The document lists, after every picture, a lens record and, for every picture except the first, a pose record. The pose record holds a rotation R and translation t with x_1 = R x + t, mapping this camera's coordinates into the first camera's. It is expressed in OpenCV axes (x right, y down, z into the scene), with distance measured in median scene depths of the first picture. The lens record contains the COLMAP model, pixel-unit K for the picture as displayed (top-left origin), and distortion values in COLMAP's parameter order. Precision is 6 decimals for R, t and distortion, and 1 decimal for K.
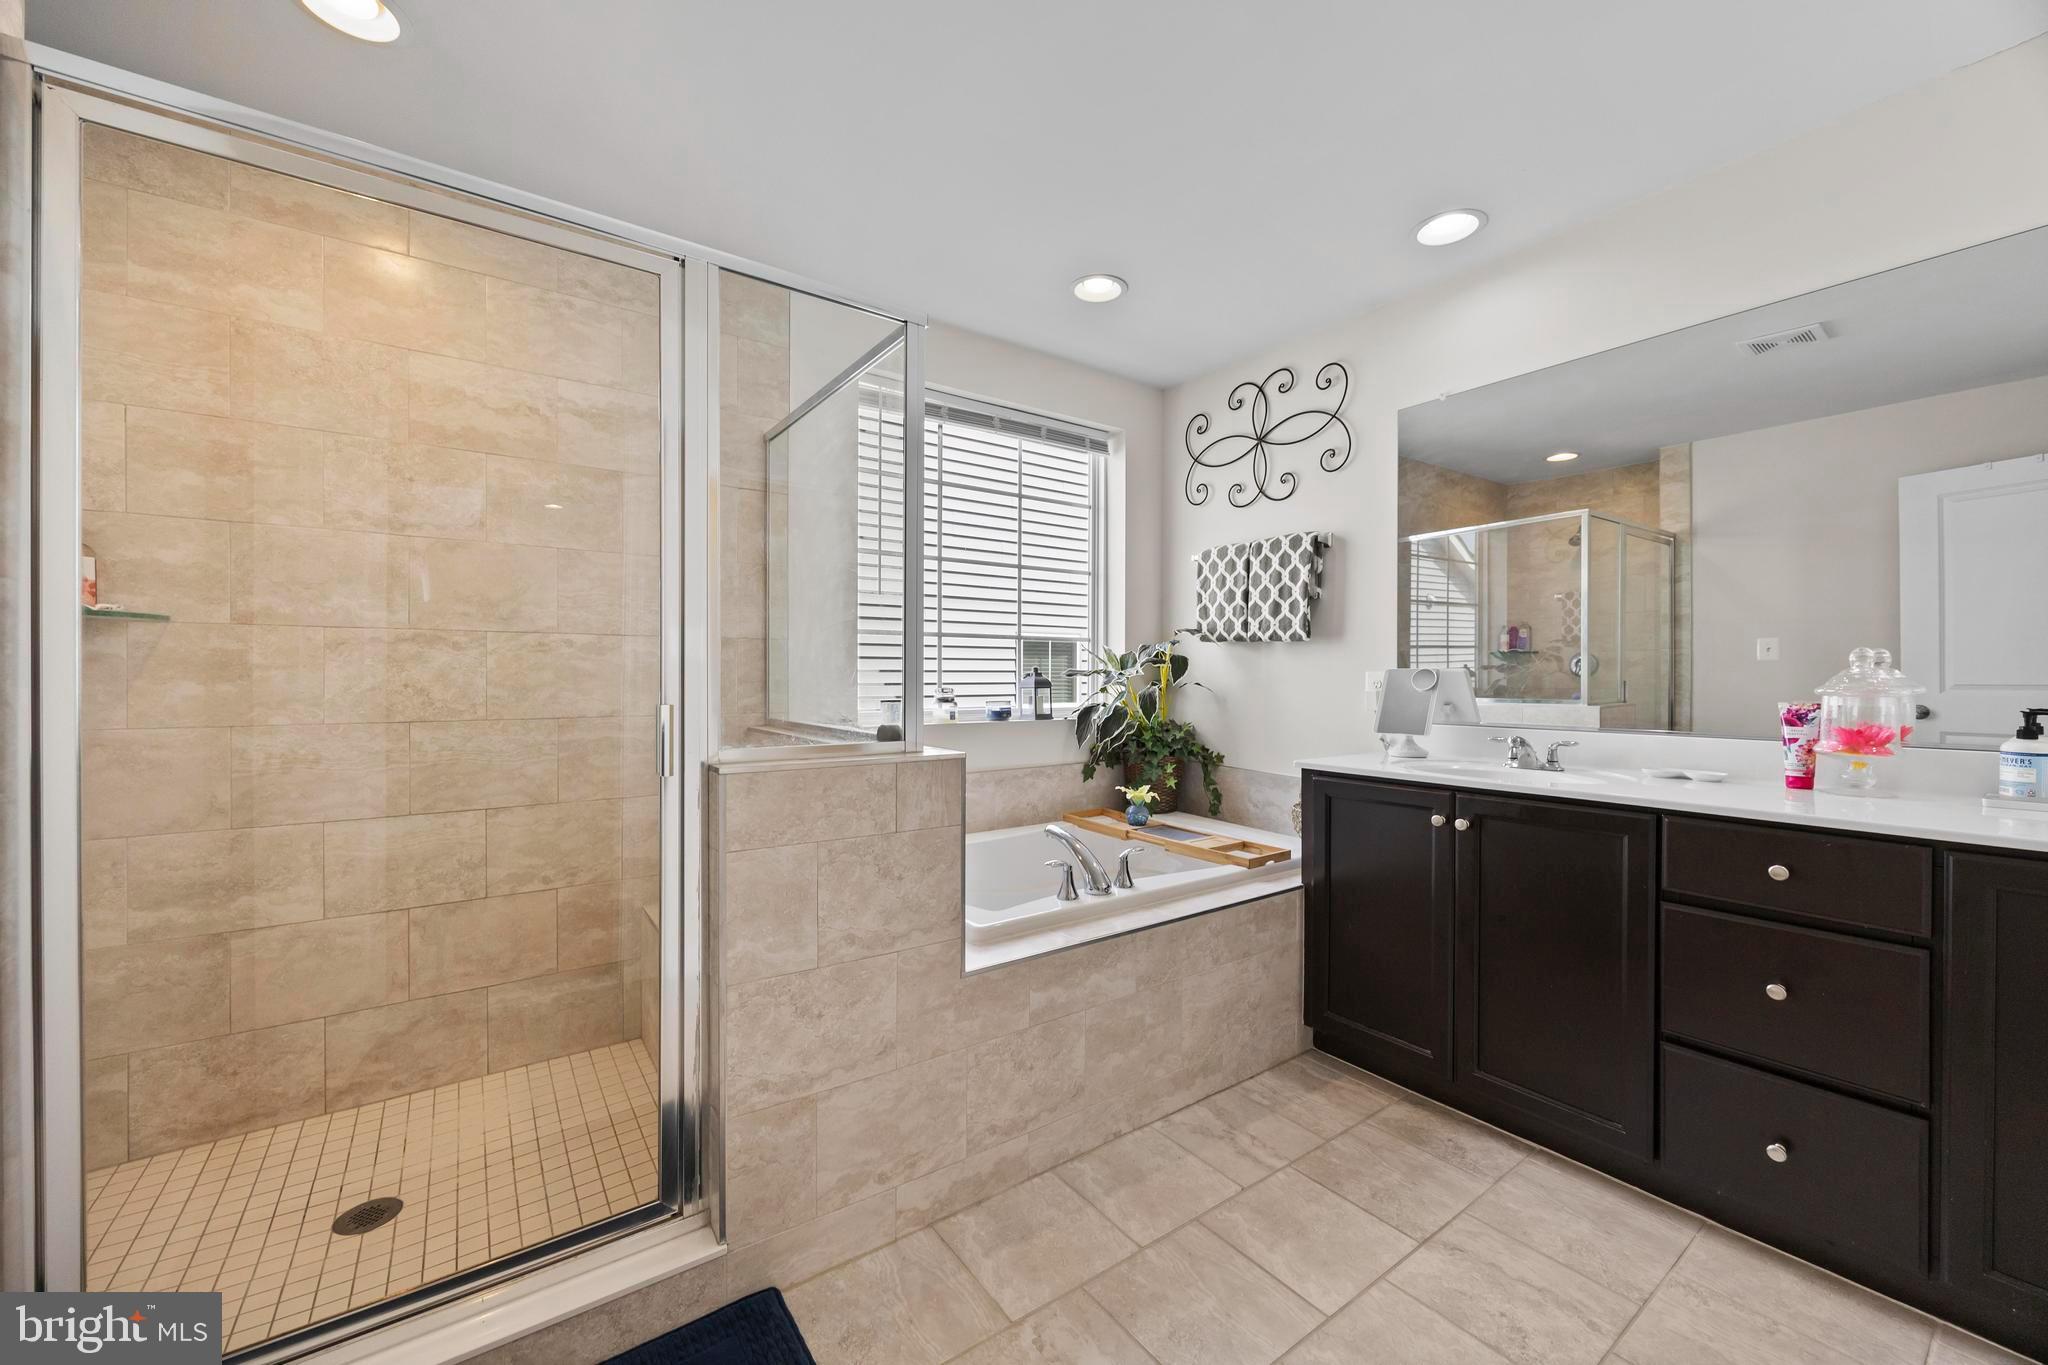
lens RADIAL K [[786.8, 0, 1017.4], [0, 786.8, 679.5], [0, 0, 1]] dist [-0.010595, 0.000506]
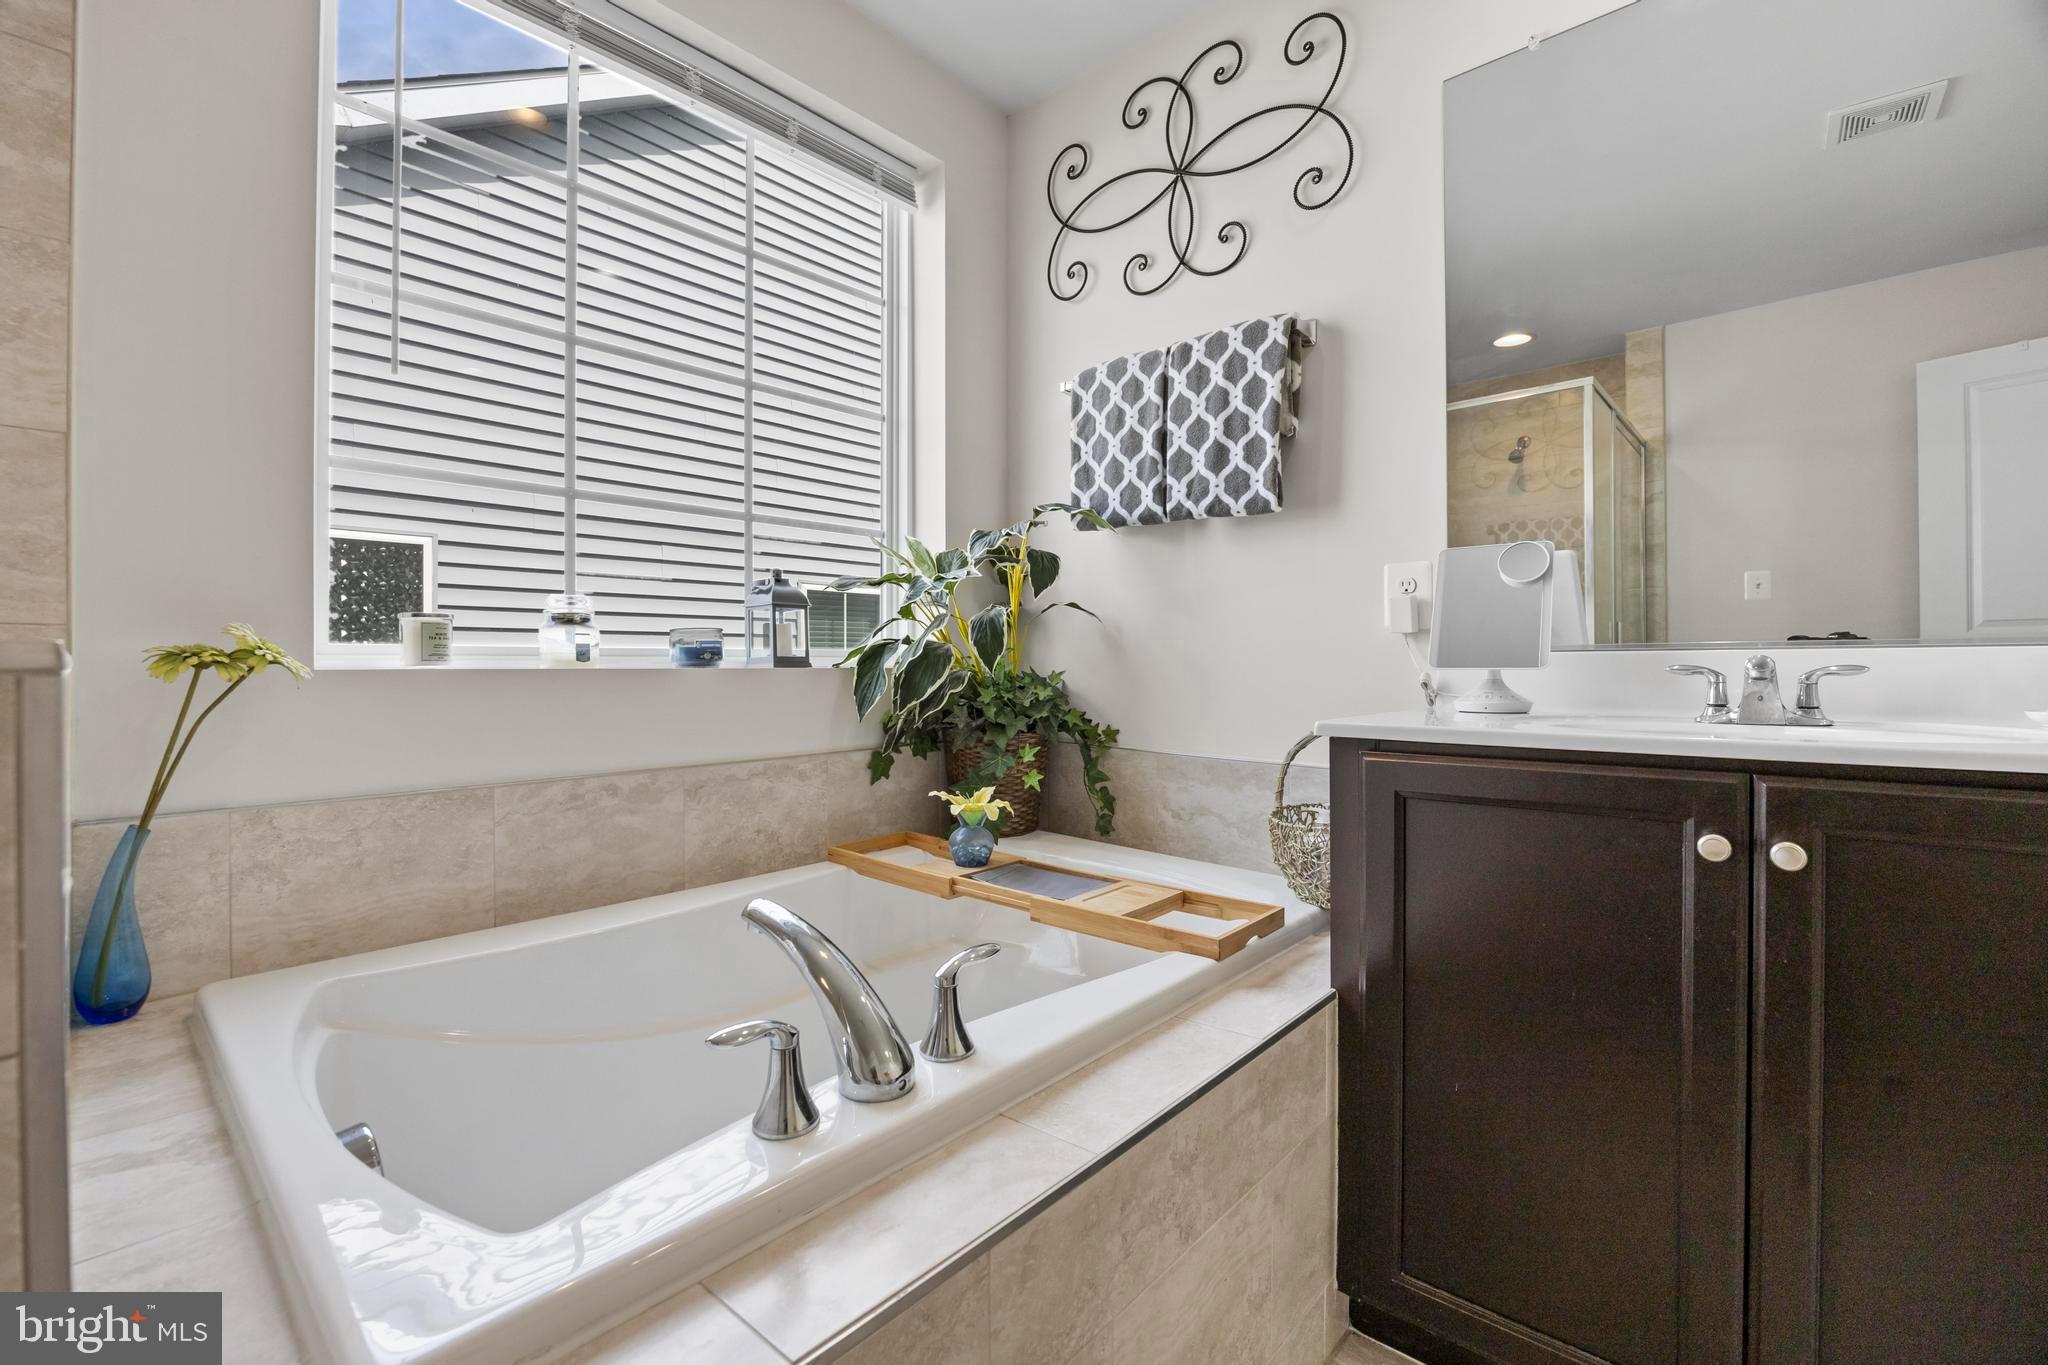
lens RADIAL K [[874.0, 0, 1024.8], [0, 874.0, 668.6], [0, 0, 1]] dist [-0.023376, -0.000850]
pose [[0.974259, -0.004759, 0.225381, 0.056724], [0.005395, 0.999983, -0.002208, 0.056841], [-0.225367, 0.003367, 0.974268, 0.422881]]
